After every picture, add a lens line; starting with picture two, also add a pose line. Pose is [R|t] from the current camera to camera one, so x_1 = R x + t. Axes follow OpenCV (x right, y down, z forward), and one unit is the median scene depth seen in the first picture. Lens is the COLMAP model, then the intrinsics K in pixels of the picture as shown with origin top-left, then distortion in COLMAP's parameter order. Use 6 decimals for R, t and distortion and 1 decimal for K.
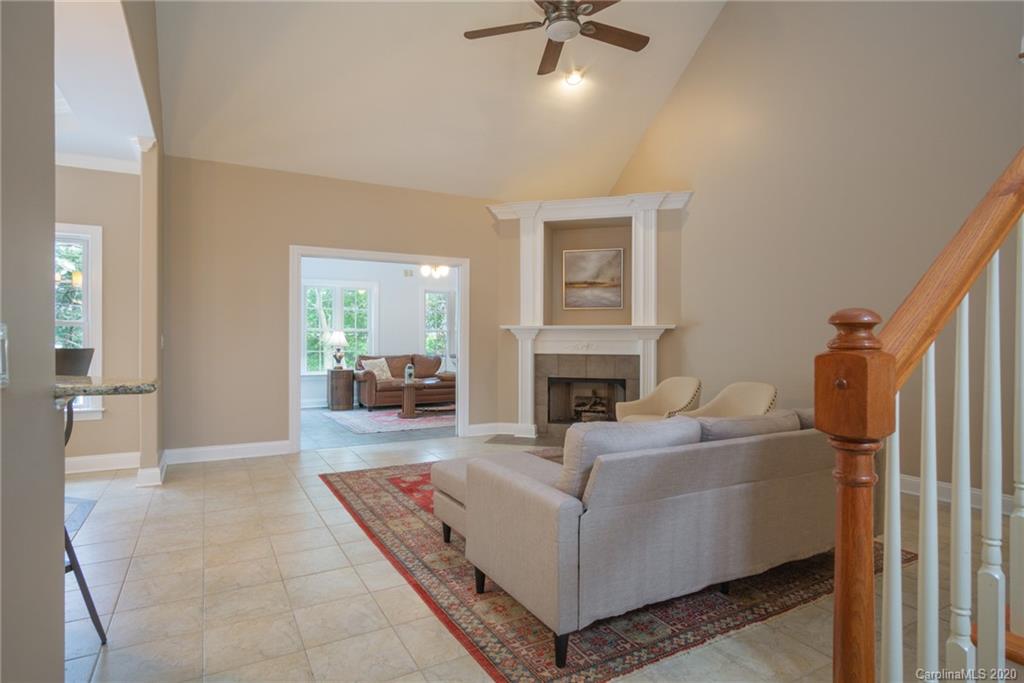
lens RADIAL K [[548.7, 0, 505.6], [0, 548.7, 332.1], [0, 0, 1]] dist [-0.023215, 0.001706]
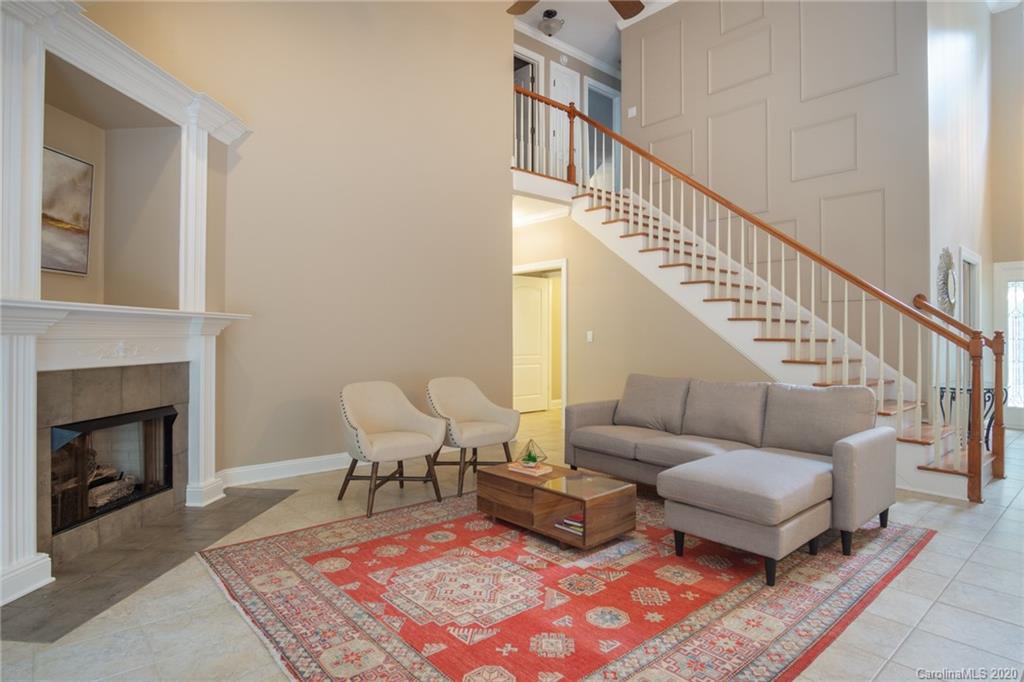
lens RADIAL K [[548.7, 0, 505.6], [0, 548.7, 331.6], [0, 0, 1]] dist [-0.023215, 0.001706]
pose [[-0.195803, -0.000601, 0.980643, -0.415042], [-0.013351, 0.999909, -0.002053, 0.006117], [-0.980552, -0.013494, -0.195793, 0.780203]]
